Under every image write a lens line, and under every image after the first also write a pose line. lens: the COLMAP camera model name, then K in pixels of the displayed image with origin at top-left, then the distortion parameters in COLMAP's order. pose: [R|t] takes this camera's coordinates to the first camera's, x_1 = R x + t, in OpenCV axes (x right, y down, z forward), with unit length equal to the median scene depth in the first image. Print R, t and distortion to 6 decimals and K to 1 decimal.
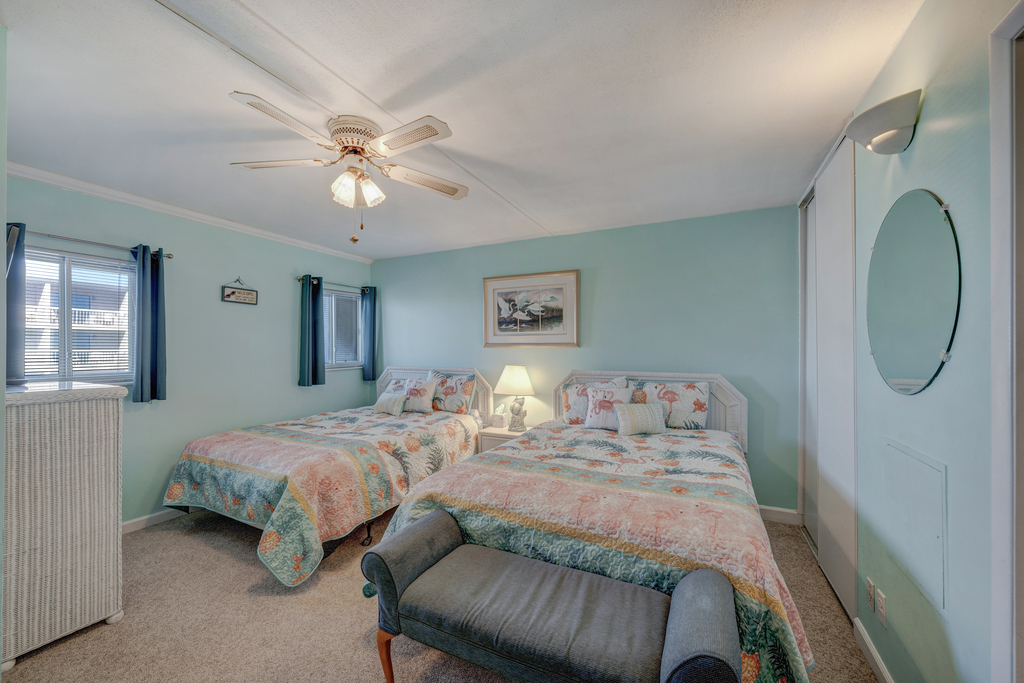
lens RADIAL K [[409.6, 0, 501.6], [0, 409.6, 353.3], [0, 0, 1]] dist [-0.001783, -0.000213]
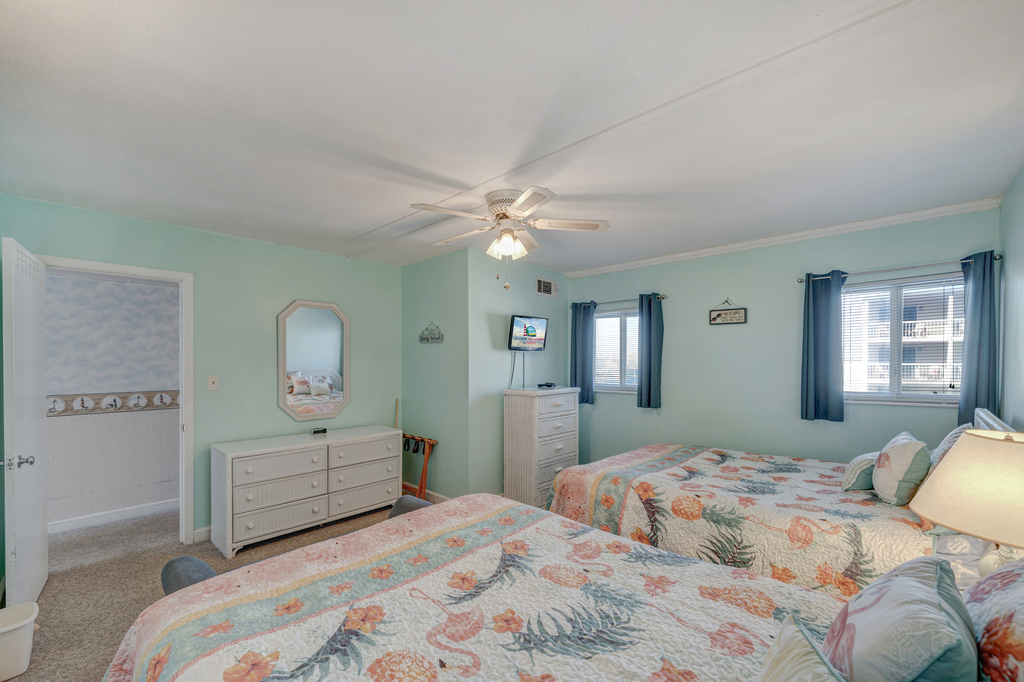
lens RADIAL K [[409.6, 0, 501.6], [0, 409.6, 352.8], [0, 0, 1]] dist [-0.001783, -0.000213]
pose [[-0.297038, -0.016512, -0.954723, 0.563279], [-0.000685, 0.999854, -0.017080, -0.038515], [0.954865, -0.004420, -0.297006, 0.882746]]
